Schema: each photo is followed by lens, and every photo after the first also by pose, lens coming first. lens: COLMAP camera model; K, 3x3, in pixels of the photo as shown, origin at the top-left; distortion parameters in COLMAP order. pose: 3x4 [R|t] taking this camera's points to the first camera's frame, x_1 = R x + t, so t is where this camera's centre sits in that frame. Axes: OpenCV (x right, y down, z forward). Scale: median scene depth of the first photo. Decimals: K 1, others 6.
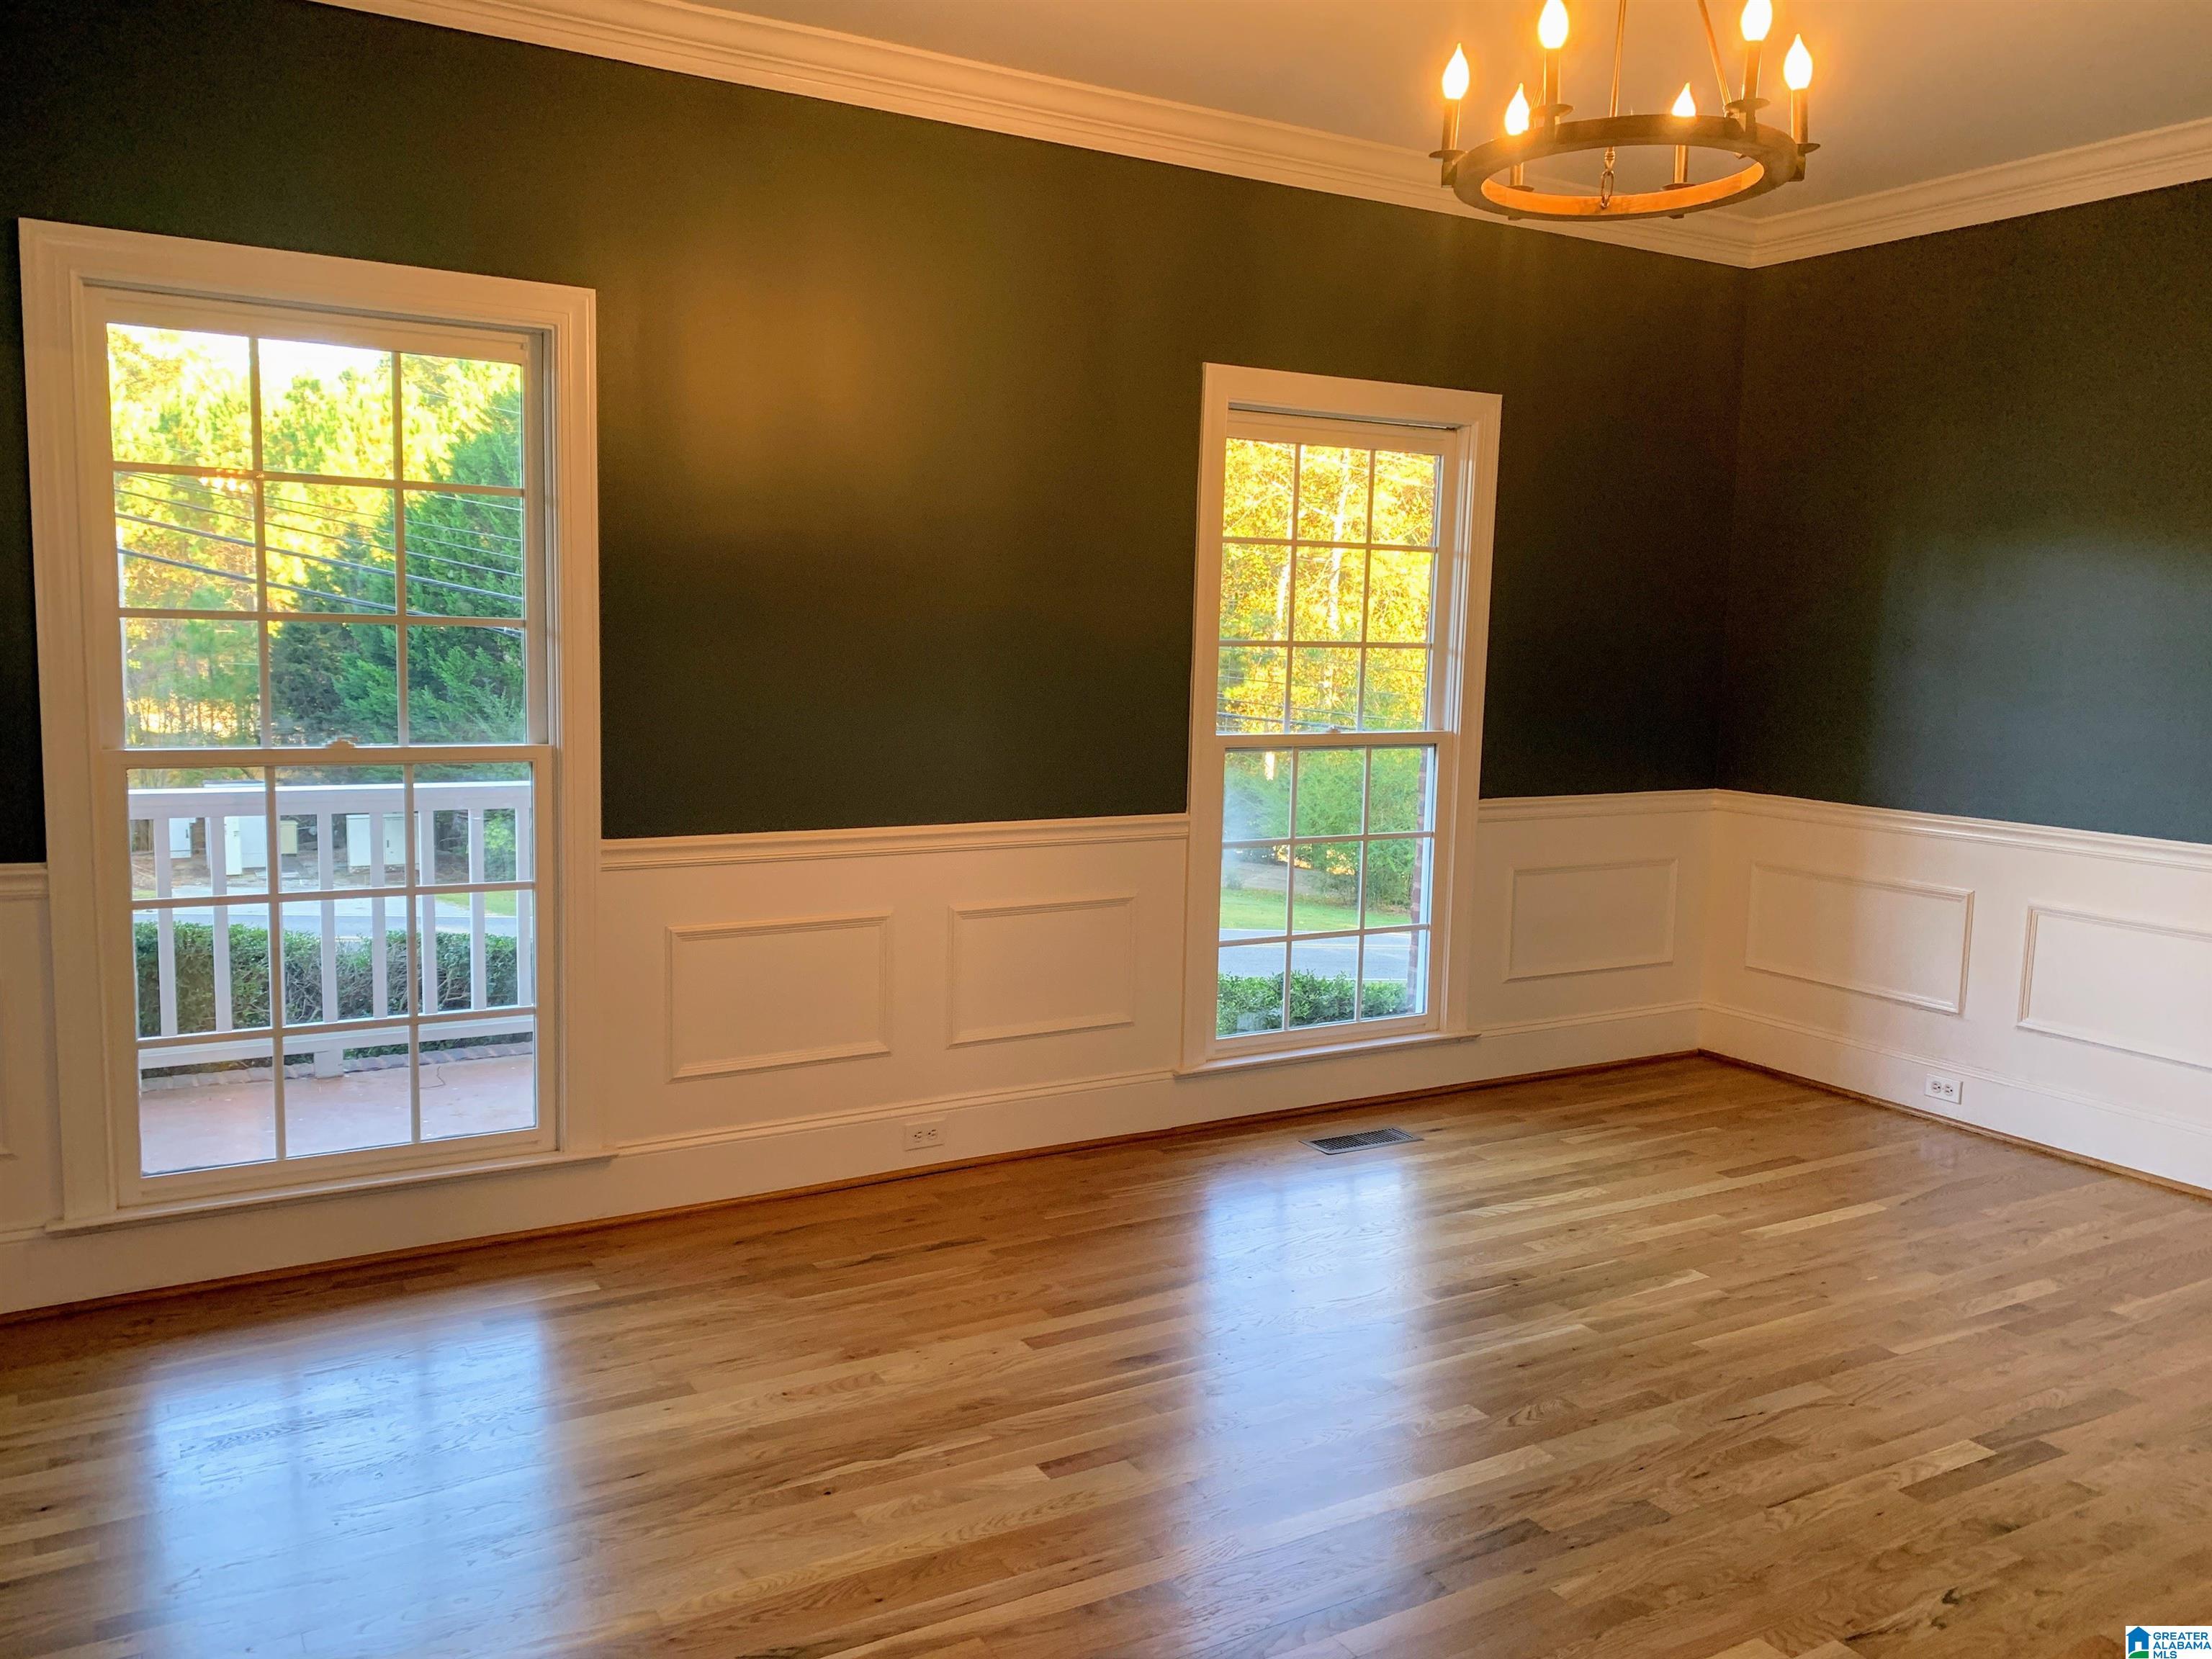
lens RADIAL K [[1691.4, 0, 1082.4], [0, 1691.4, 818.4], [0, 0, 1]] dist [0.046265, -0.051303]
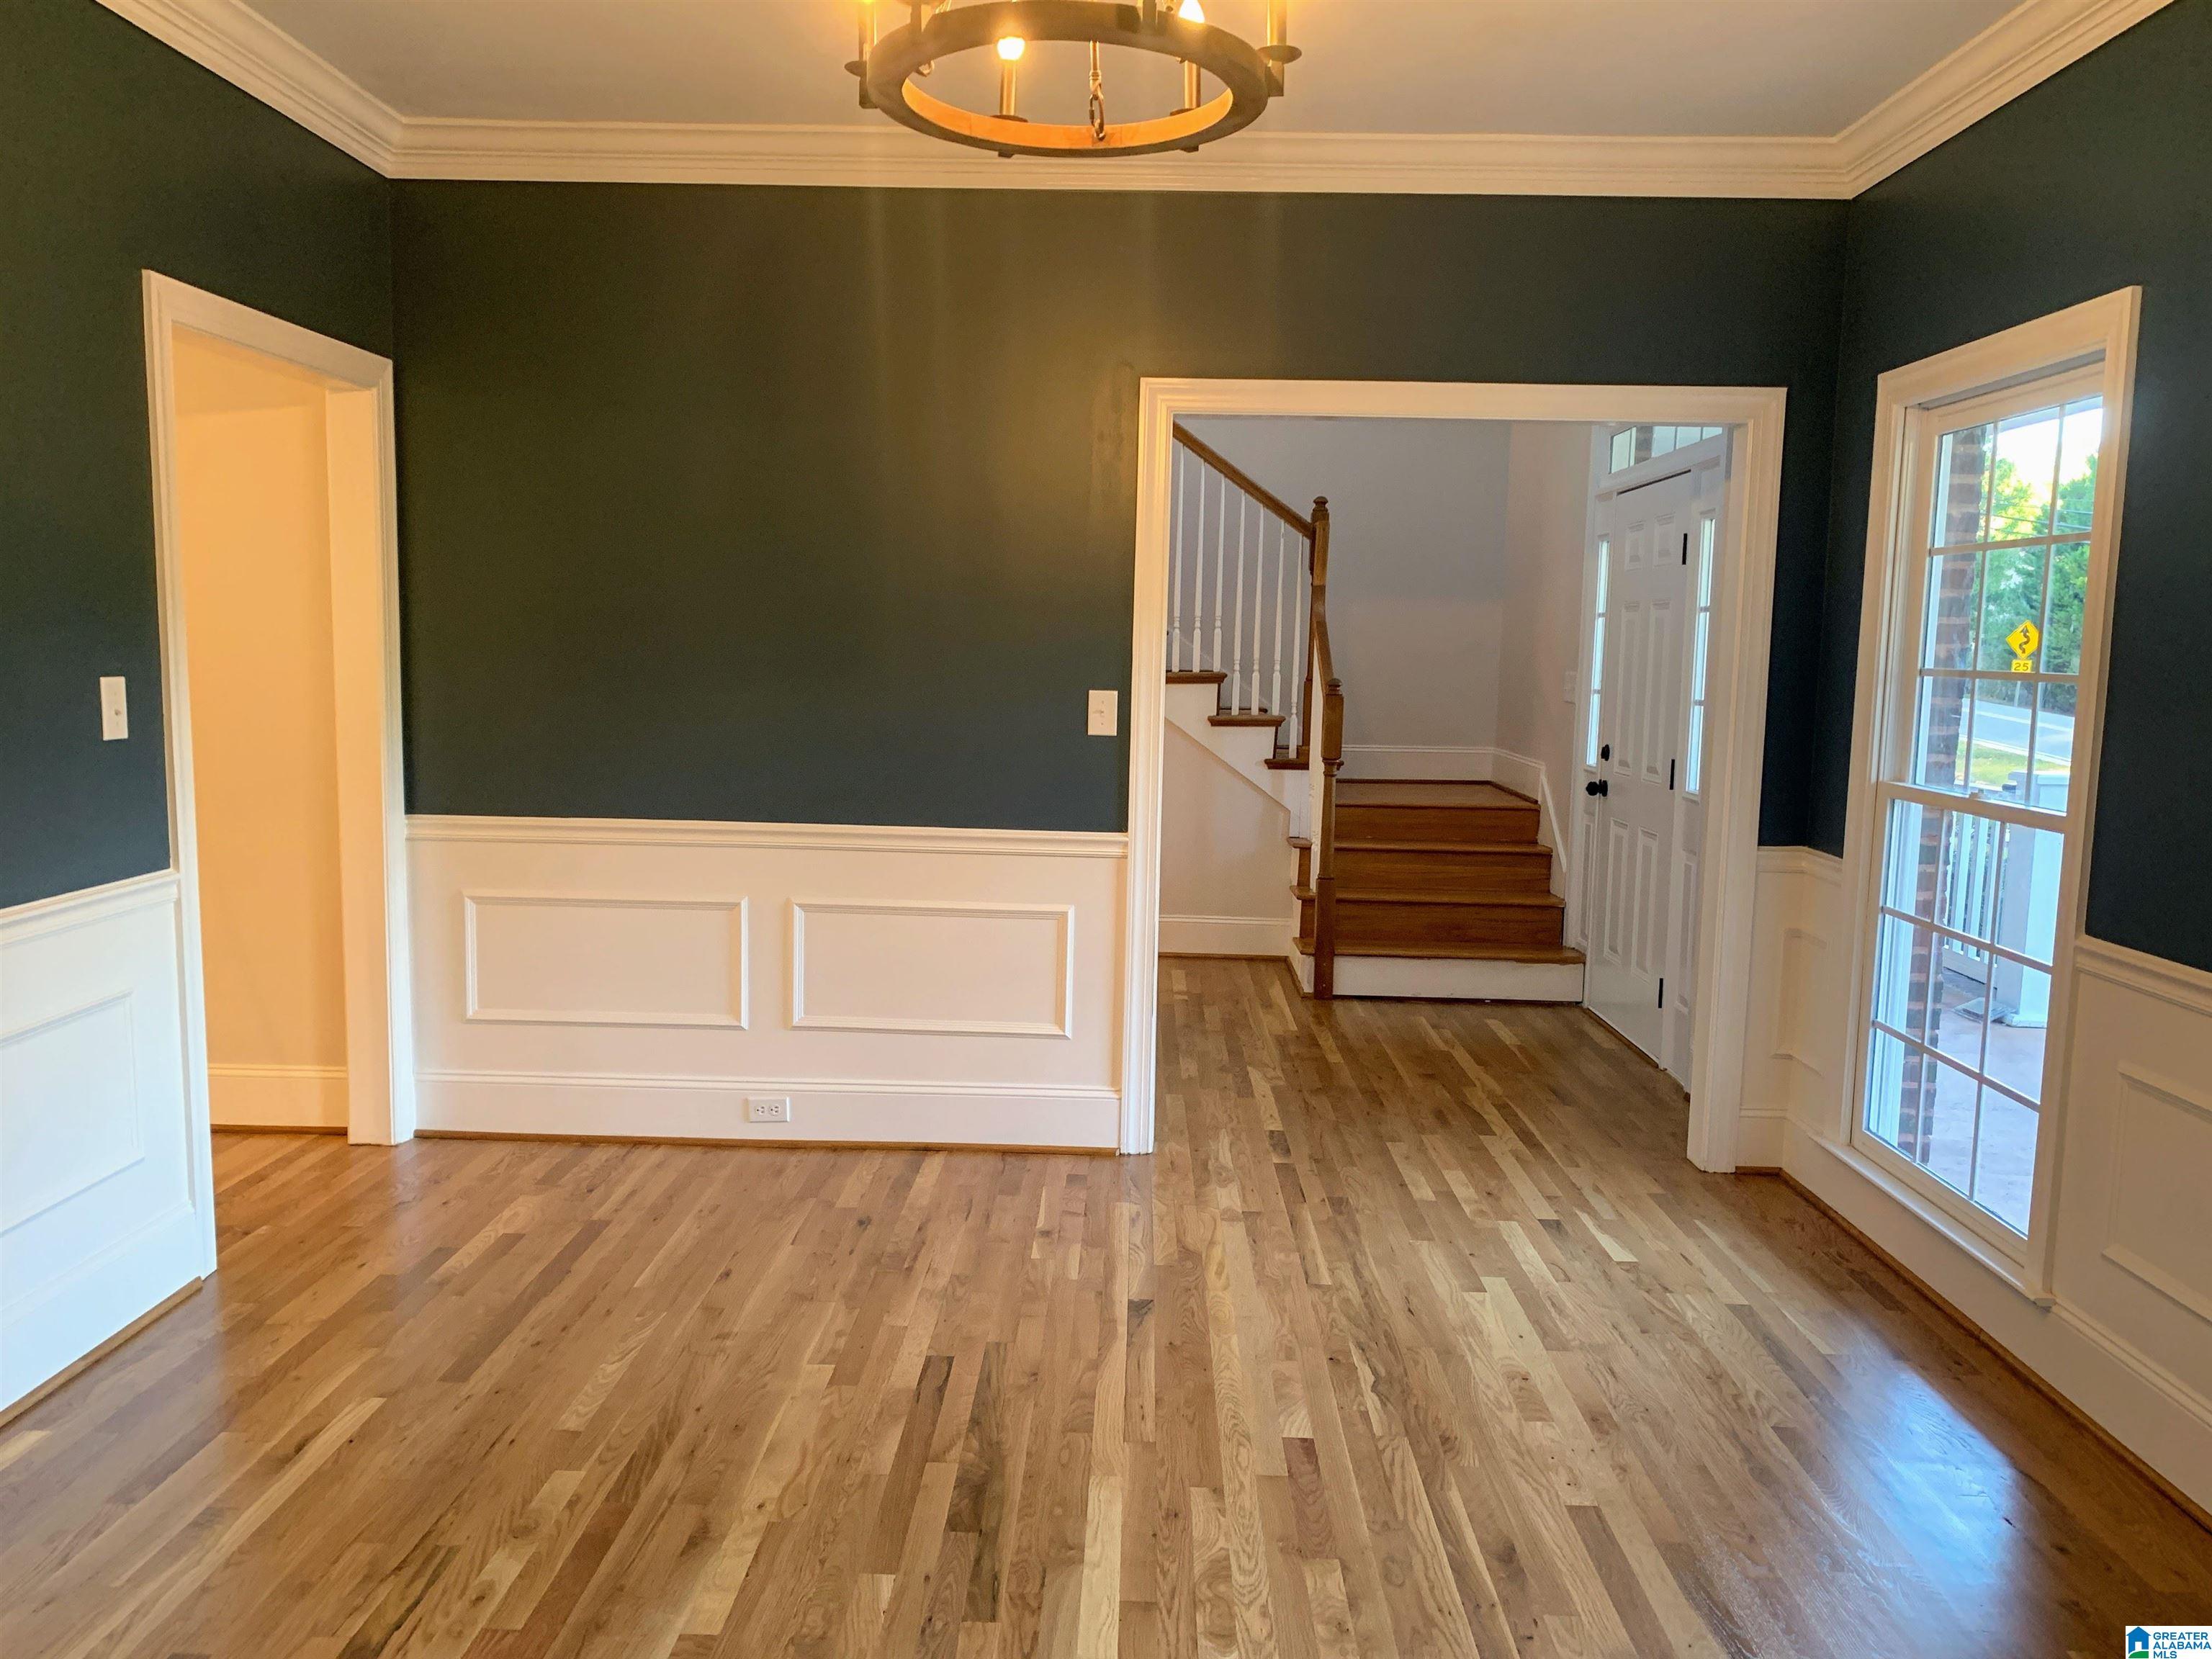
lens RADIAL K [[1691.4, 0, 1099.5], [0, 1691.4, 829.2], [0, 0, 1]] dist [0.046265, -0.051303]
pose [[-0.520738, 0.062066, -0.851458, 0.743683], [-0.126724, 0.980685, 0.148988, -0.110813], [0.844259, 0.185484, -0.502814, 1.082036]]
